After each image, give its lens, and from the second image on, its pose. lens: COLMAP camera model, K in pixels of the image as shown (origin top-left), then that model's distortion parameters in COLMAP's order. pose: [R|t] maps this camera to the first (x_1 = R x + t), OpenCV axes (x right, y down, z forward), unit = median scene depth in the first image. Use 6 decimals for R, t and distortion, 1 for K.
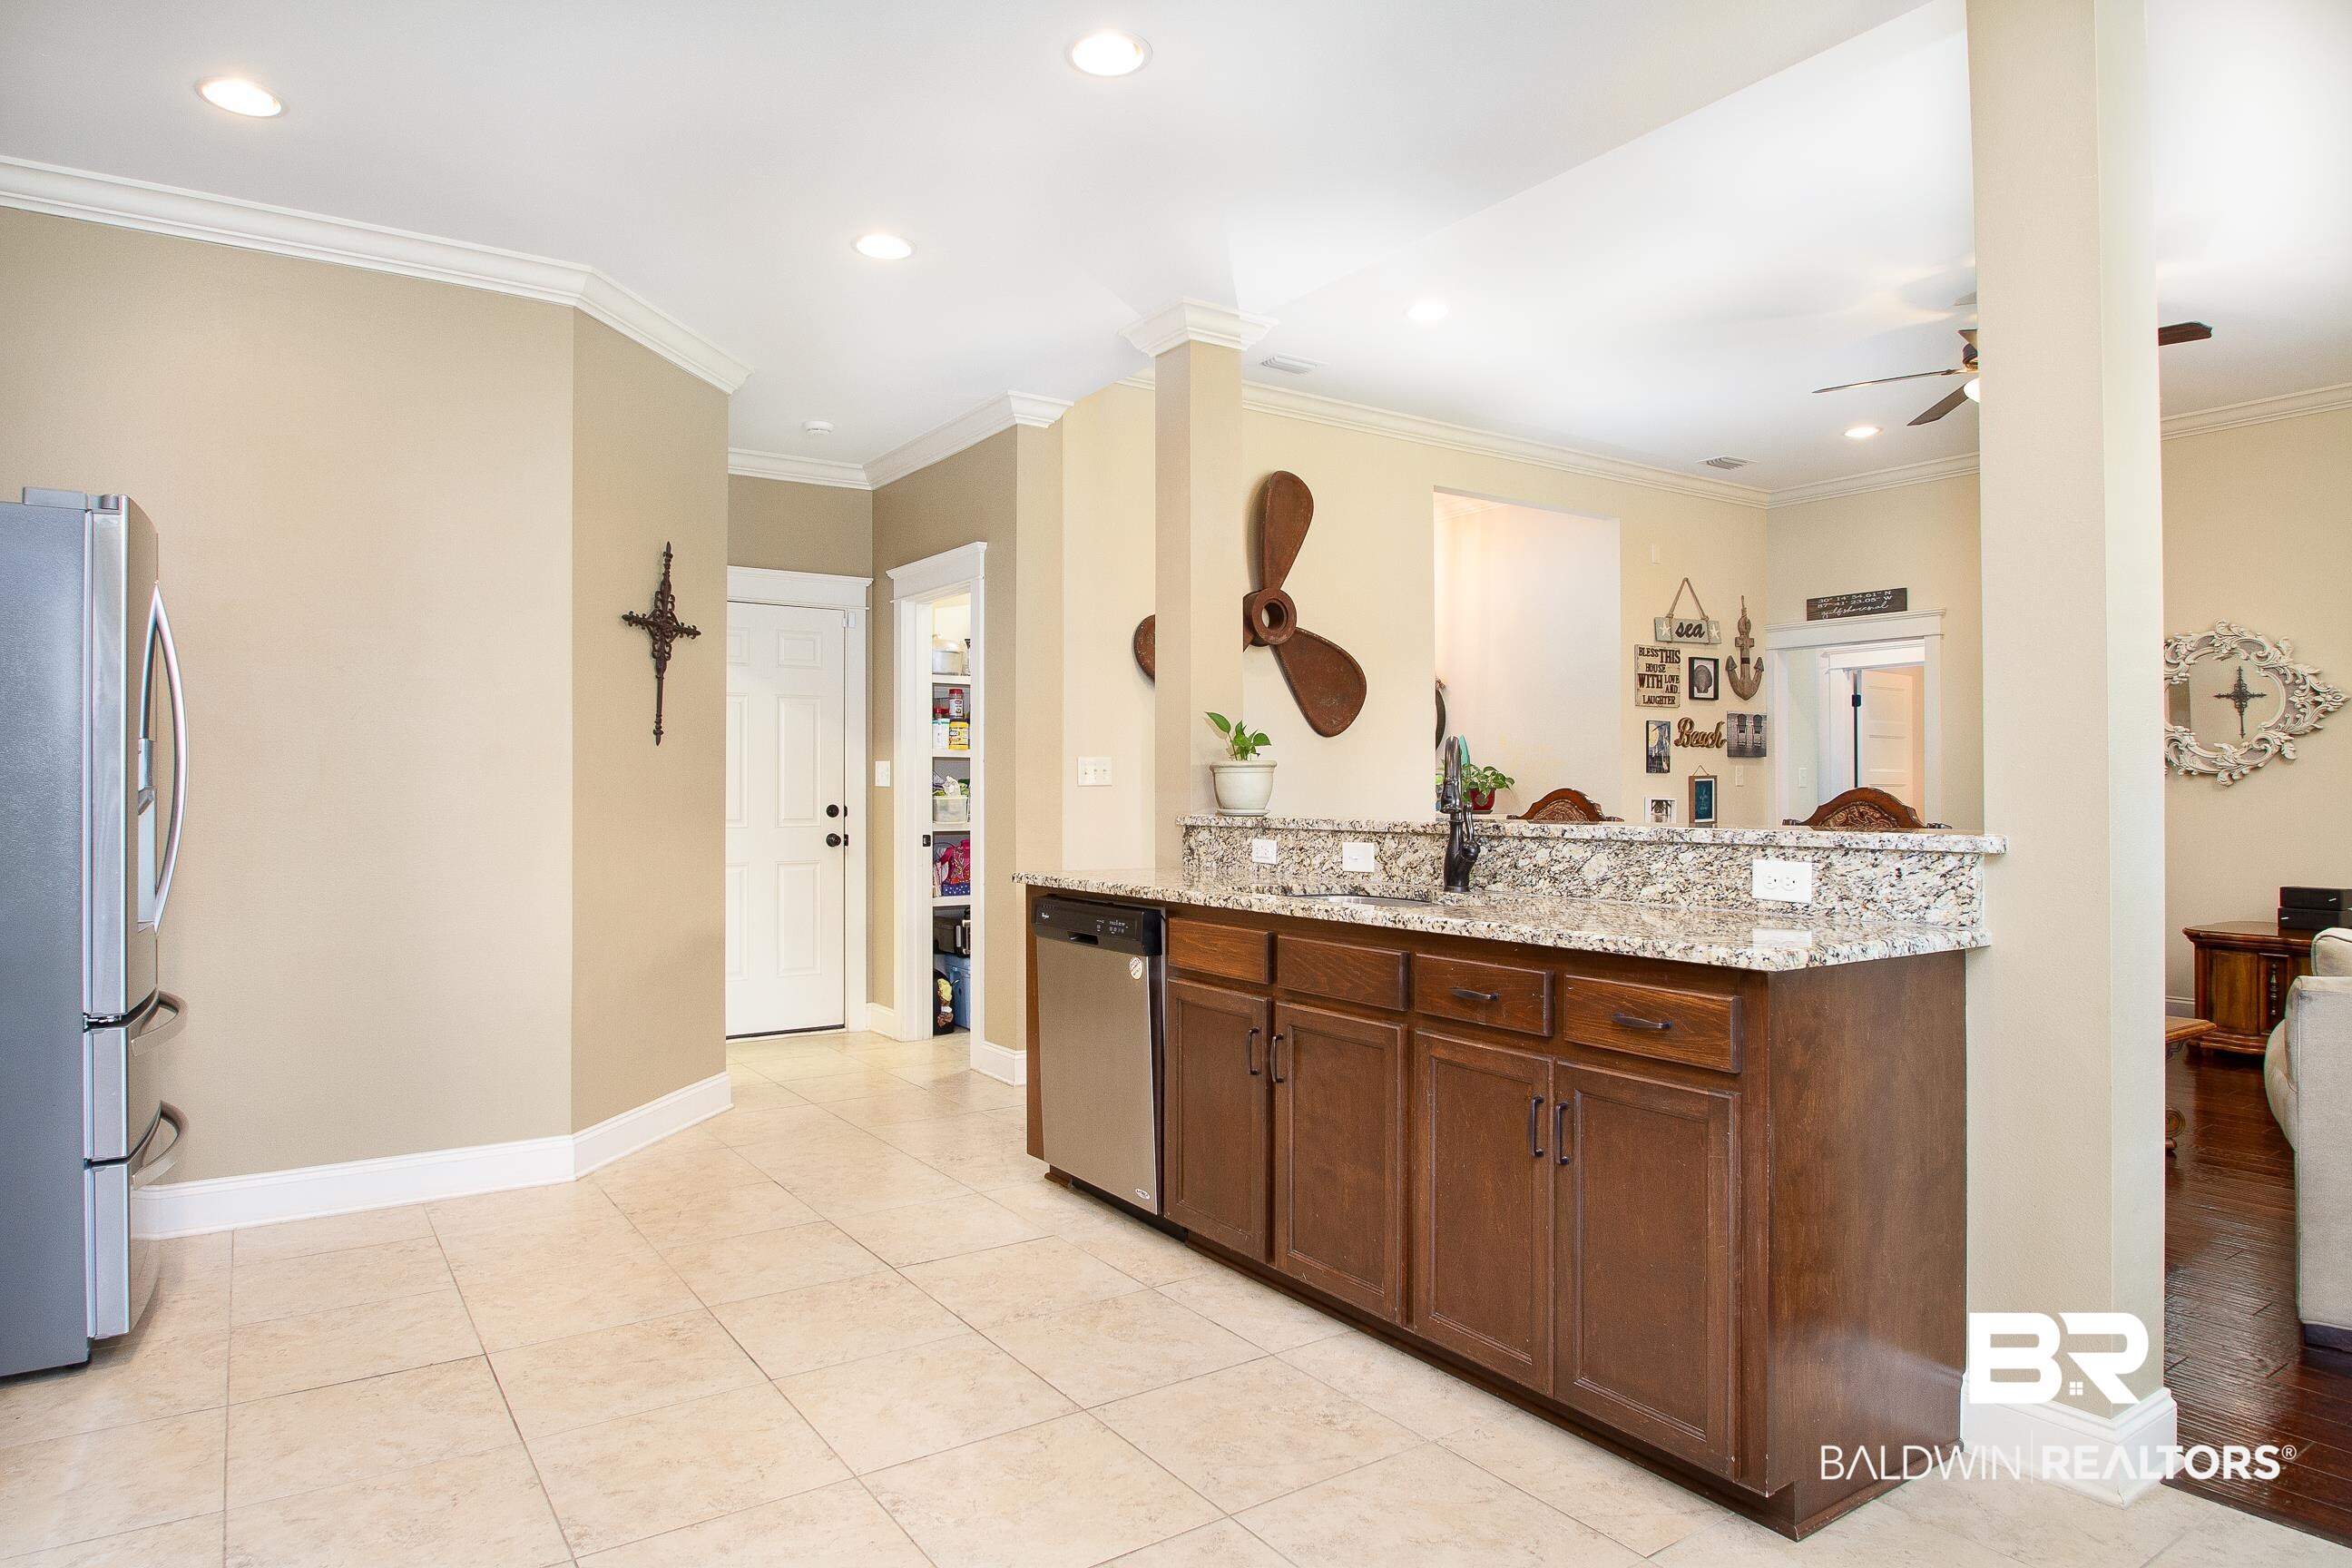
lens RADIAL K [[1381.2, 0, 1167.8], [0, 1381.2, 772.4], [0, 0, 1]] dist [-0.003743, 0.000636]
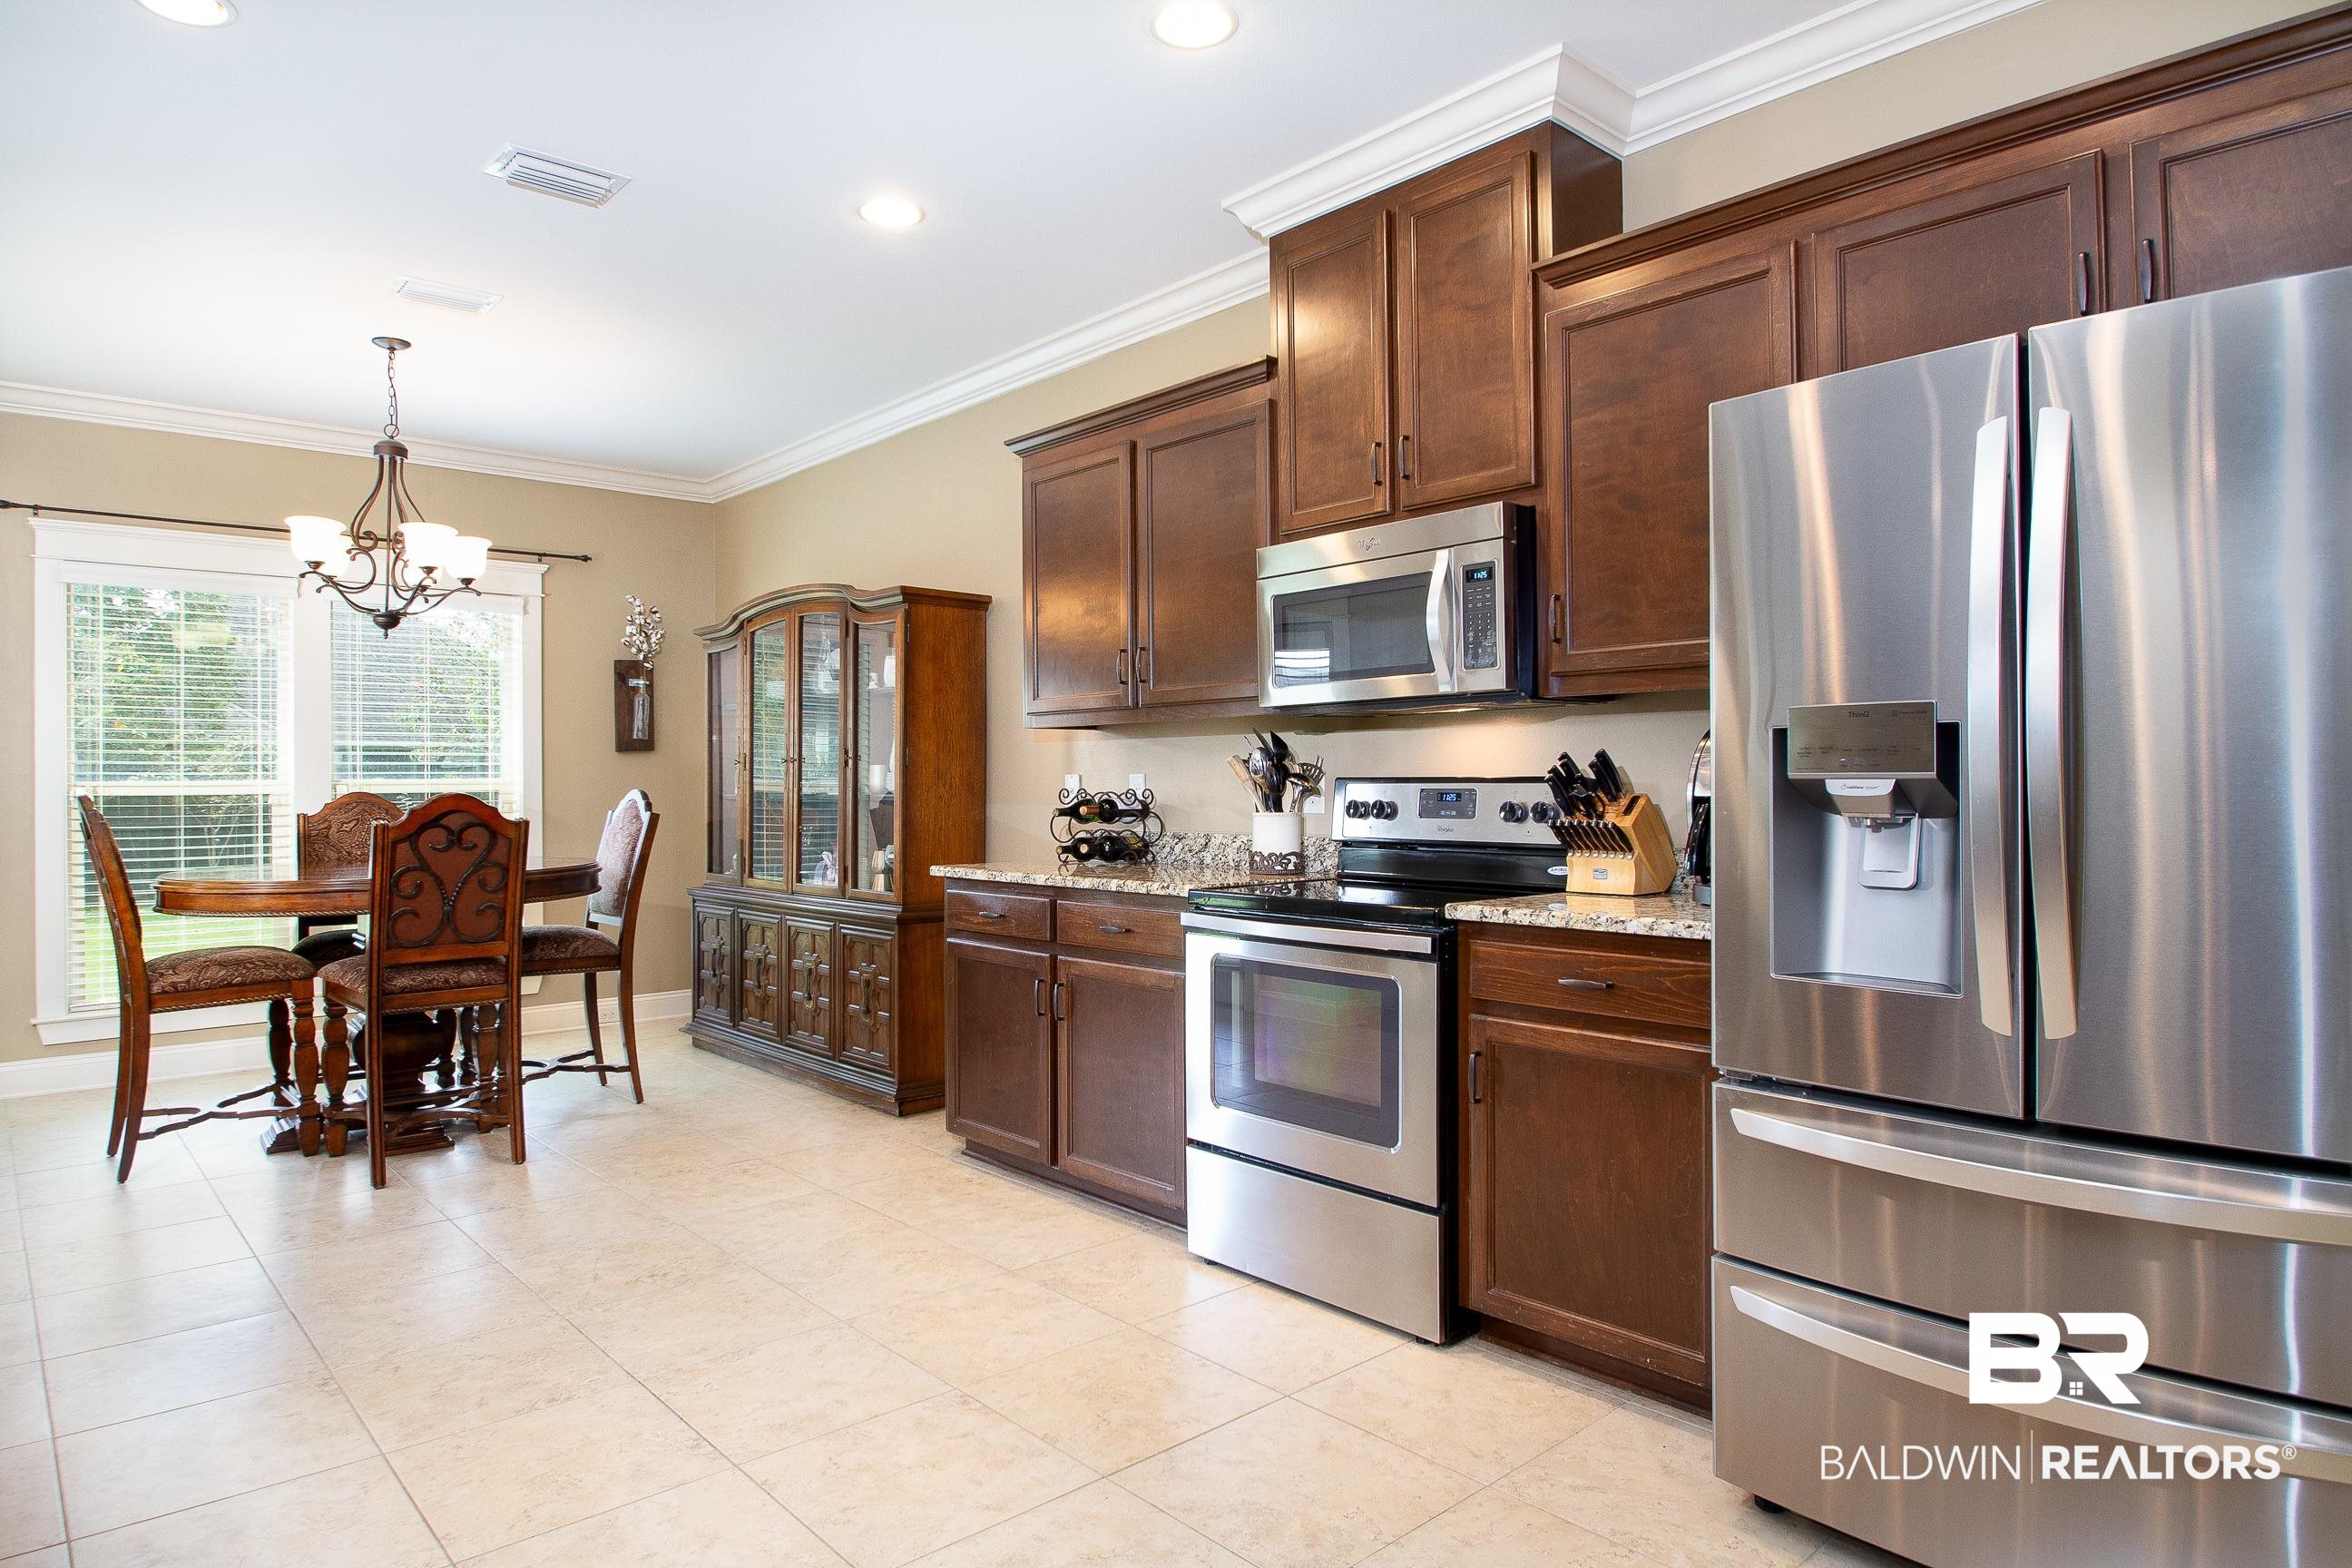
lens RADIAL K [[1381.2, 0, 1175.1], [0, 1381.2, 779.8], [0, 0, 1]] dist [-0.003743, 0.000636]
pose [[-0.991143, 0.004382, -0.132730, -0.145659], [0.006553, 0.999852, -0.015920, 0.009579], [0.132641, -0.016649, -0.991024, 0.723653]]
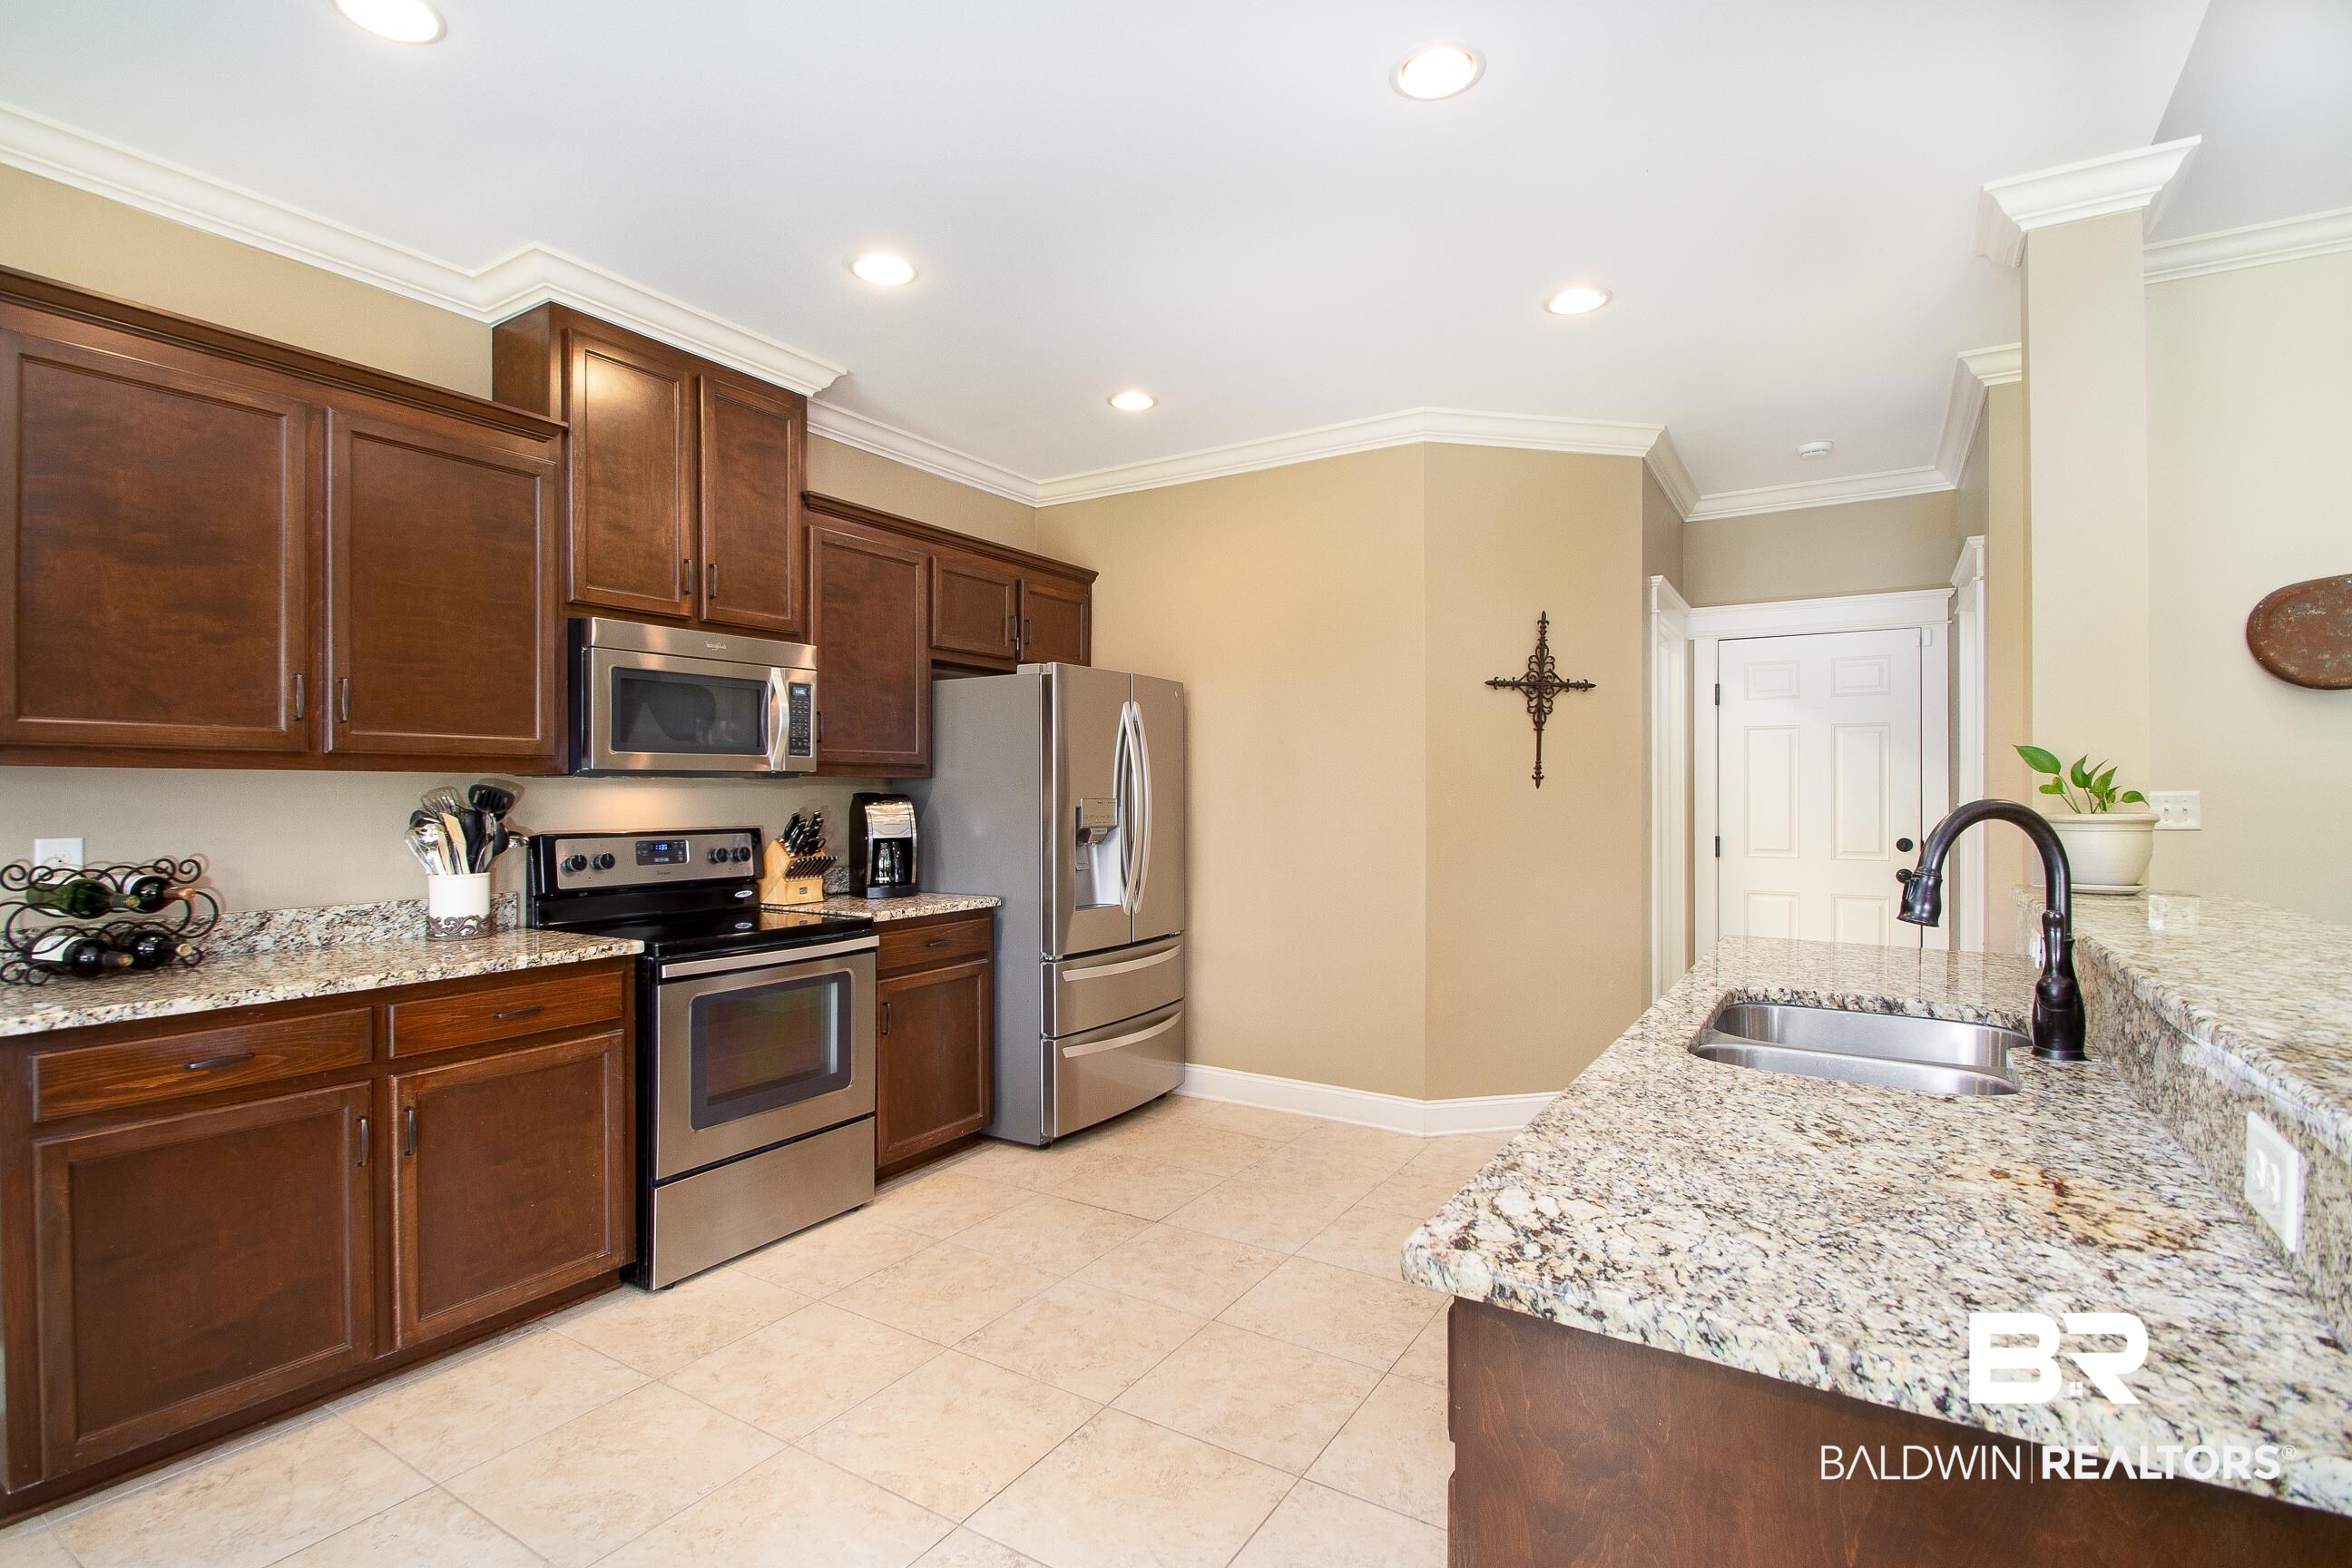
lens RADIAL K [[1116.2, 0, 1136.6], [0, 1116.2, 800.3], [0, 0, 1]] dist [0.000428, -0.005124]
pose [[0.387552, 0.006321, -0.921826, 0.250900], [0.011294, 0.999869, 0.011604, -0.017001], [0.921779, -0.014908, 0.387430, 0.226423]]
